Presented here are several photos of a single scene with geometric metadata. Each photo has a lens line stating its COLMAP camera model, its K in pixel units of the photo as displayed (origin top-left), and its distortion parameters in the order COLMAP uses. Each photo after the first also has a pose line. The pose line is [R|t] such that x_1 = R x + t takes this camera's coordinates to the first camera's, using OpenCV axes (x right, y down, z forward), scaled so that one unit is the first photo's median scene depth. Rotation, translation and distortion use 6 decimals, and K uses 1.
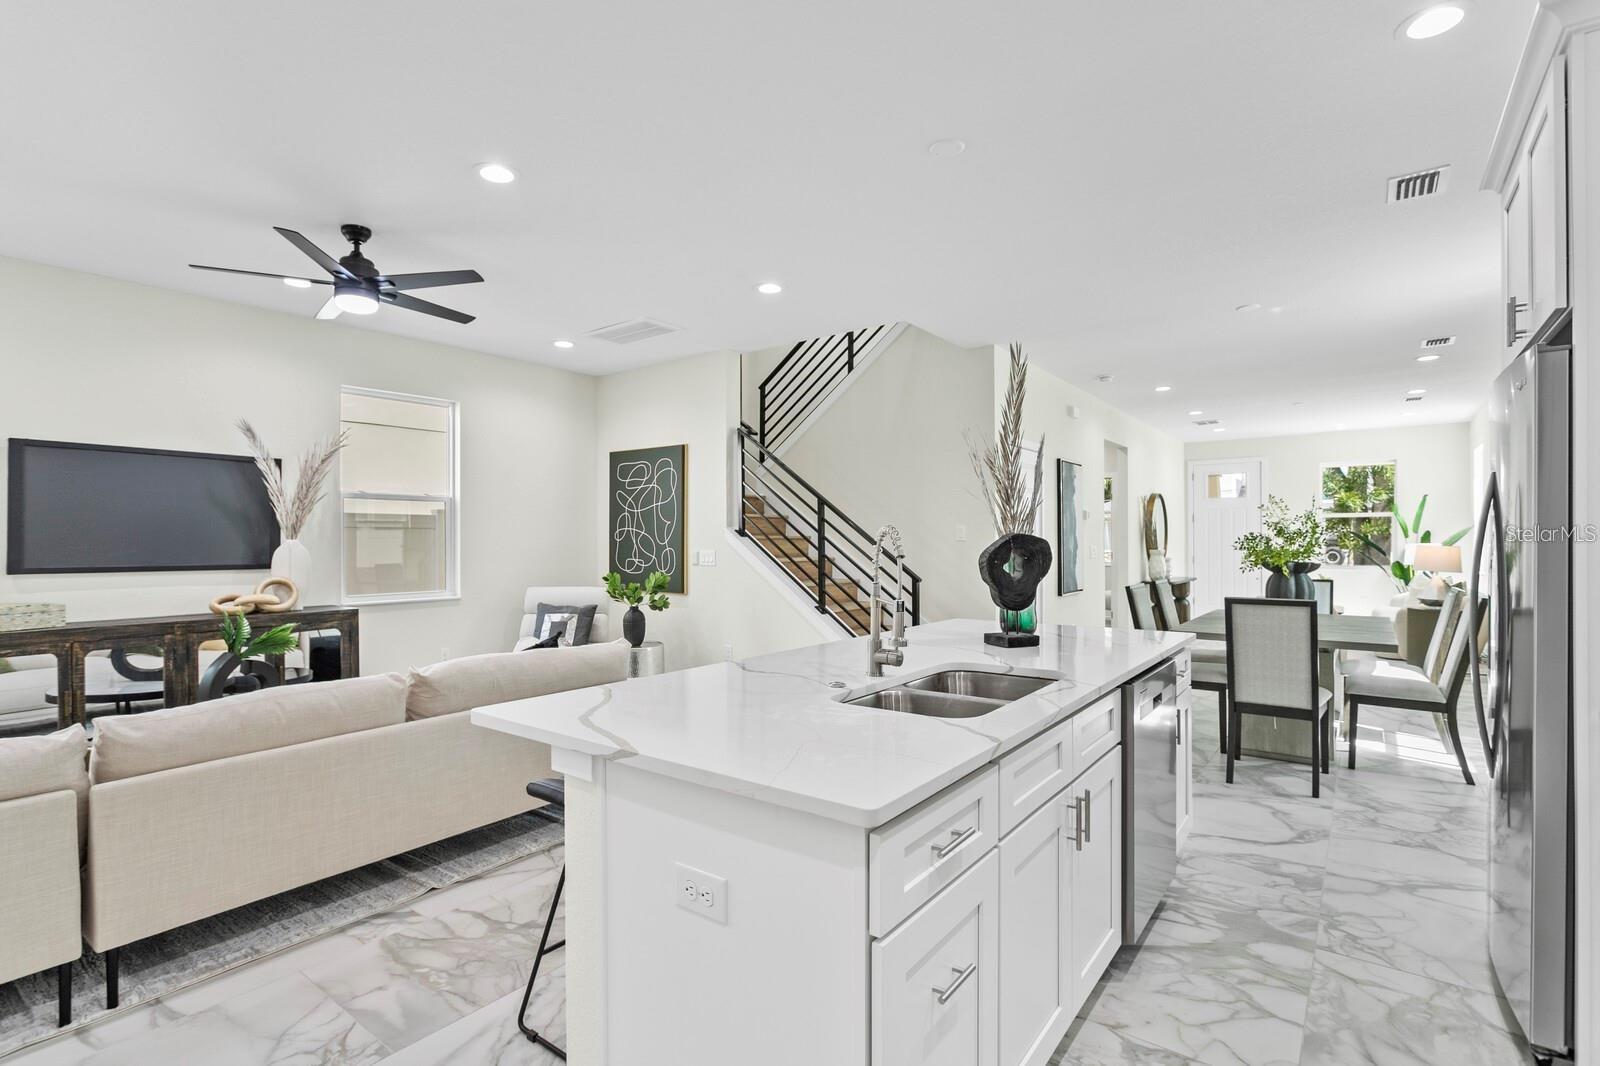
lens RADIAL K [[771.6, 0, 776.7], [0, 771.6, 537.6], [0, 0, 1]] dist [-0.005286, 0.000316]
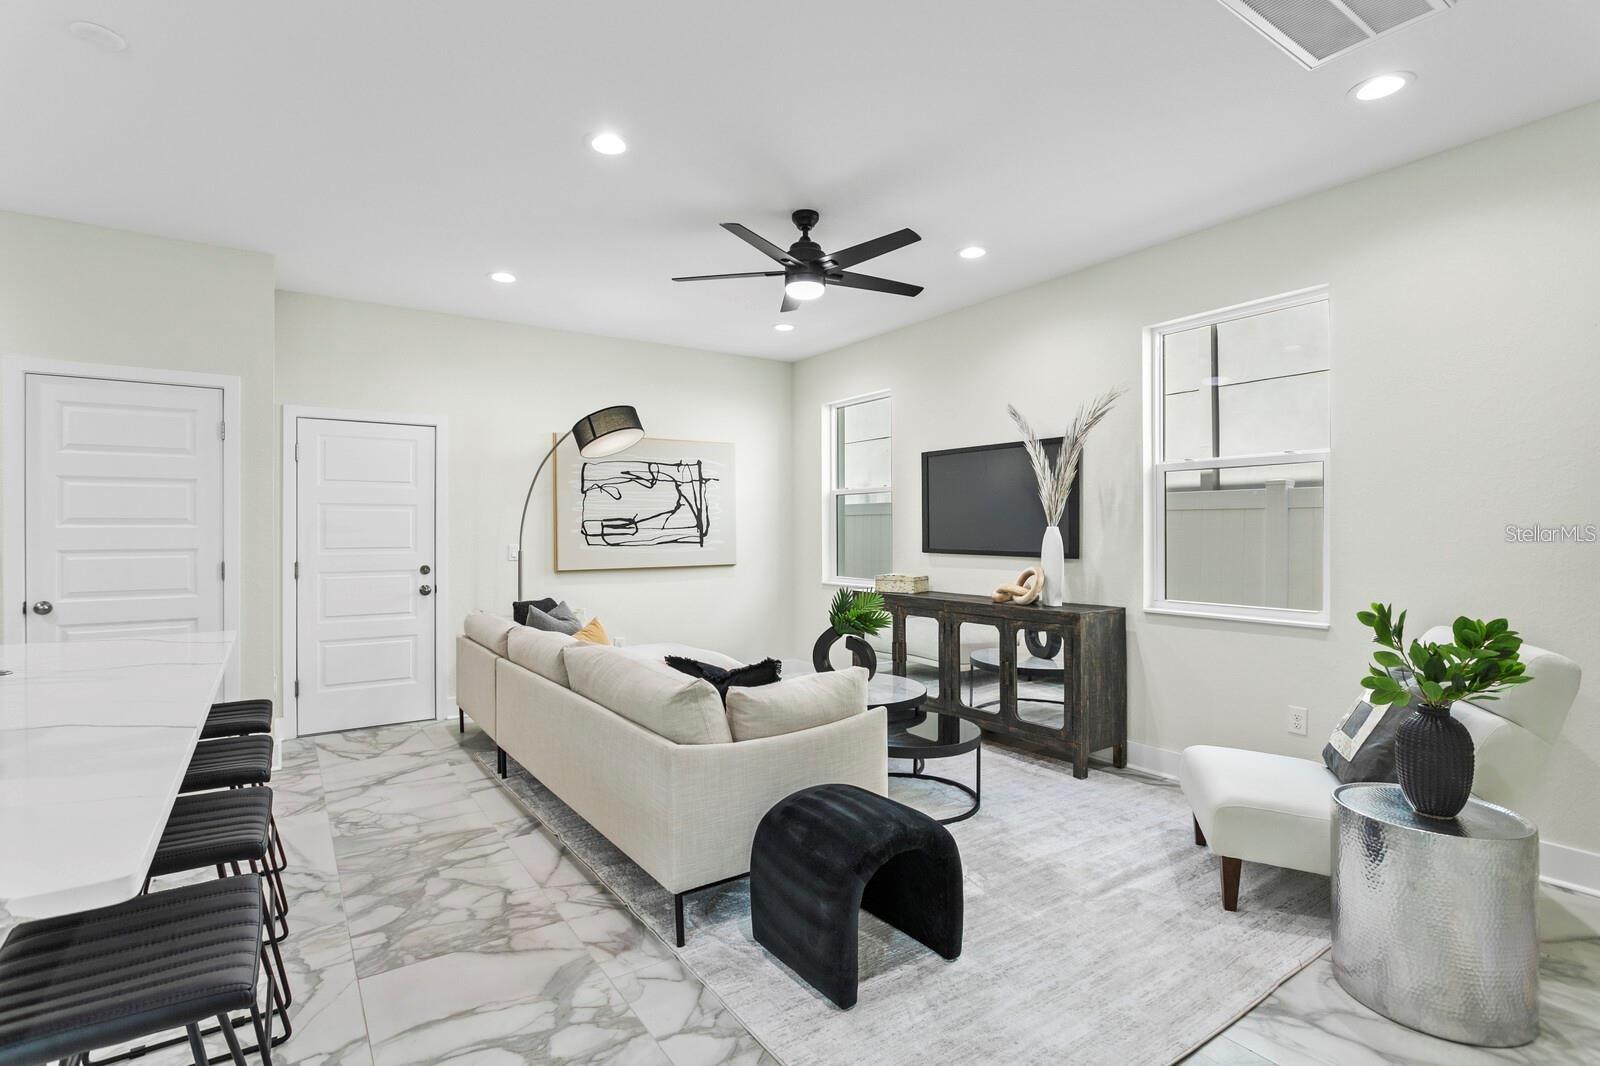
lens RADIAL K [[764.9, 0, 794.6], [0, 764.9, 534.3], [0, 0, 1]] dist [-0.005259, 0.000405]
pose [[-0.312476, 0.009240, -0.949881, 0.280895], [0.008463, 0.999940, 0.006943, 0.001835], [0.949888, -0.005869, -0.312536, 0.920274]]
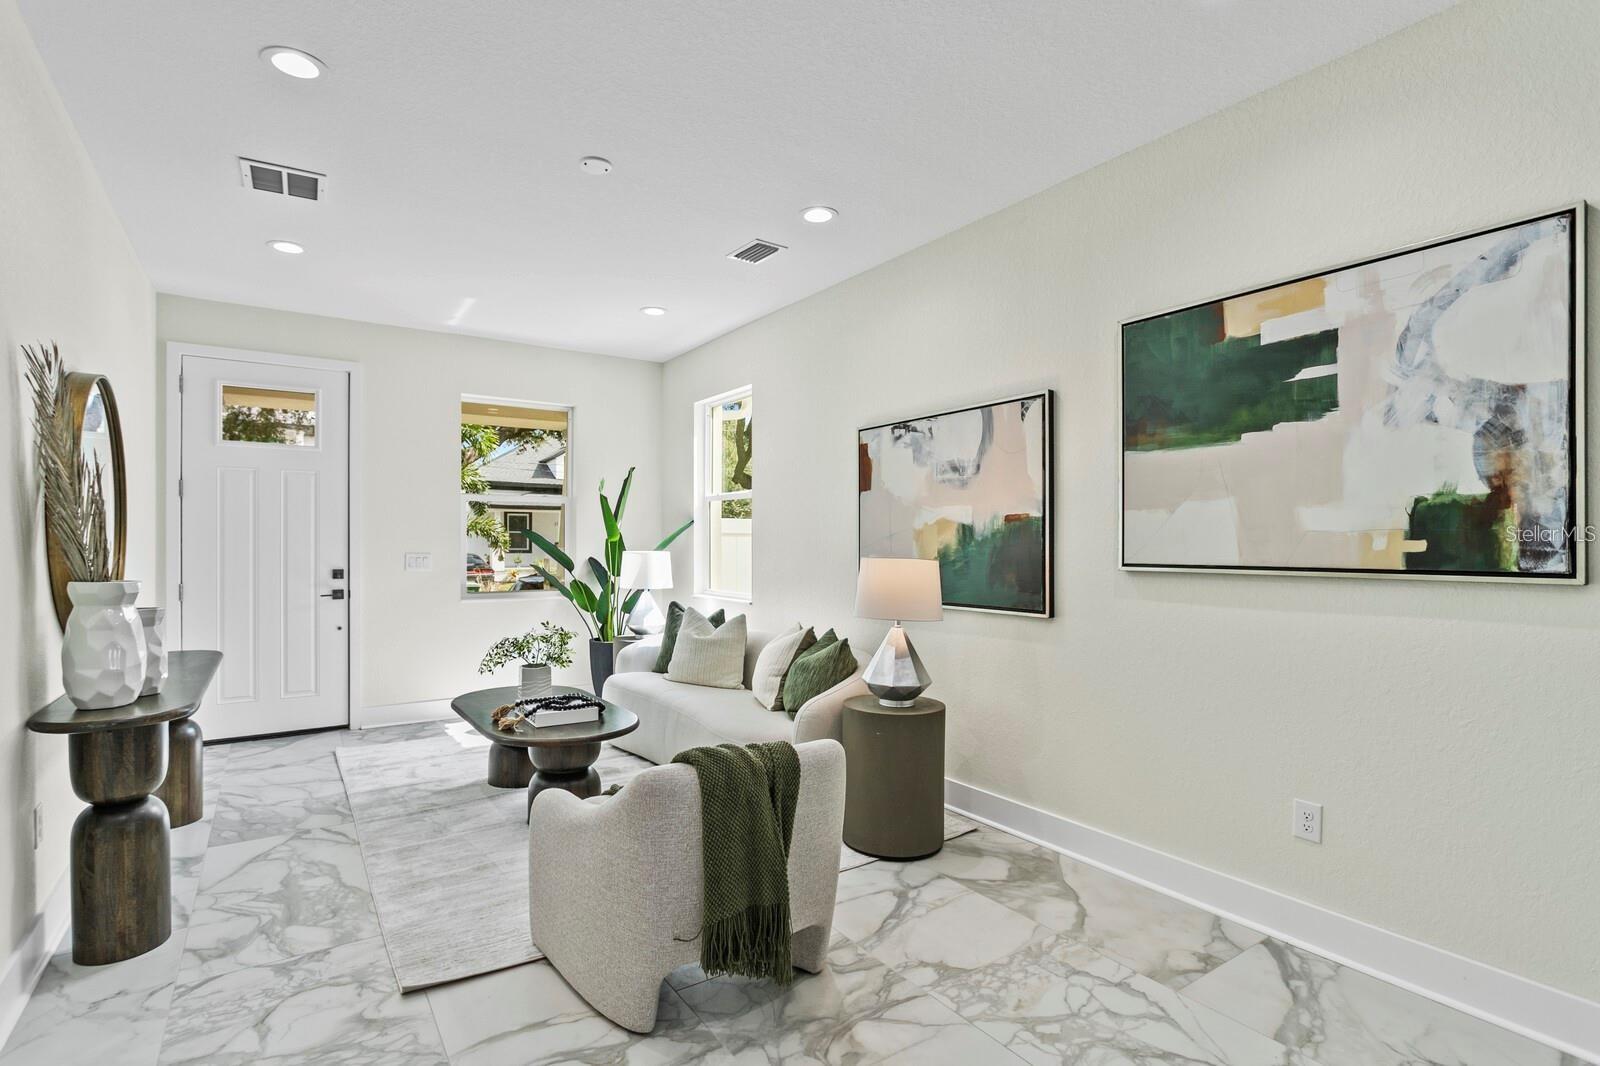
lens RADIAL K [[757.3, 0, 801.9], [0, 757.3, 543.4], [0, 0, 1]] dist [-0.015756, 0.000349]
pose [[0.297609, 0.002585, 0.954684, 0.622271], [-0.007651, 0.999971, -0.000322, 0.003131], [-0.954657, -0.007209, 0.297620, 1.341696]]
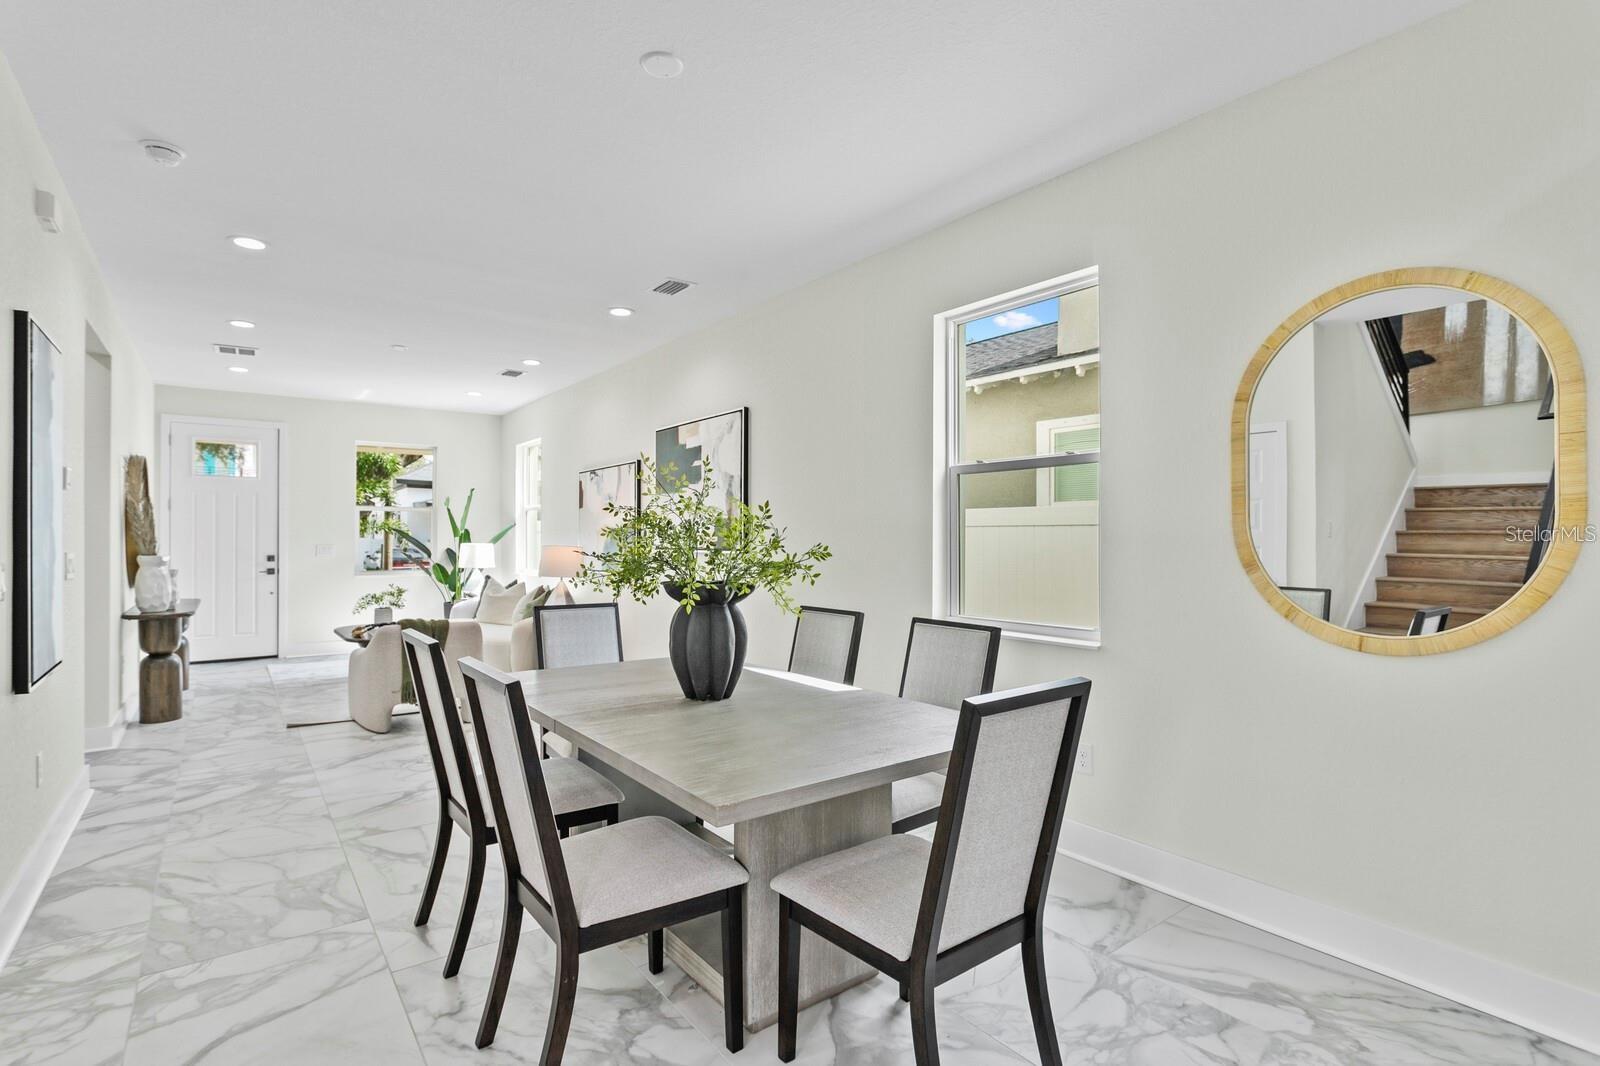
lens RADIAL K [[764.9, 0, 794.6], [0, 764.9, 534.3], [0, 0, 1]] dist [-0.005259, 0.000405]
pose [[0.267417, 0.008904, 0.963540, 0.165803], [-0.006686, 0.999950, -0.007385, 0.002294], [-0.963558, -0.004467, 0.267464, 0.767703]]
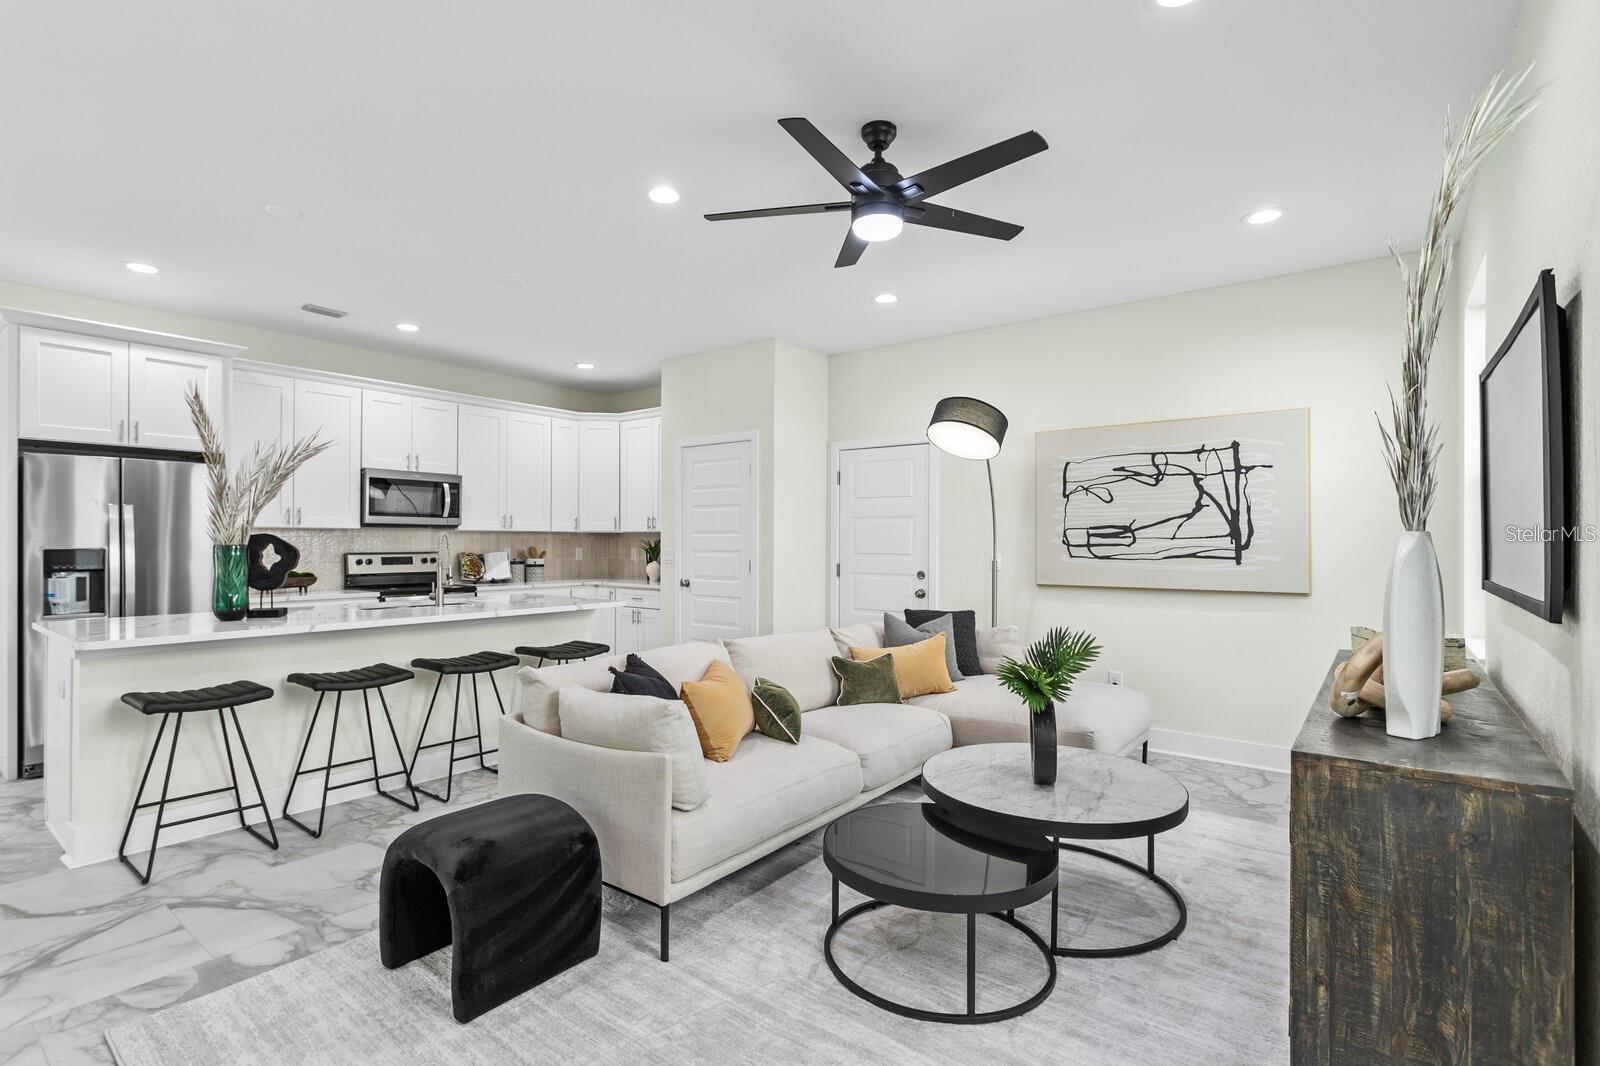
lens RADIAL K [[771.6, 0, 776.7], [0, 771.6, 537.6], [0, 0, 1]] dist [-0.005286, 0.000316]
pose [[-0.999832, -0.000399, 0.018318, -0.327687], [-0.000535, 0.999973, -0.007378, 0.005518], [-0.018315, -0.007387, -0.999805, 1.261031]]
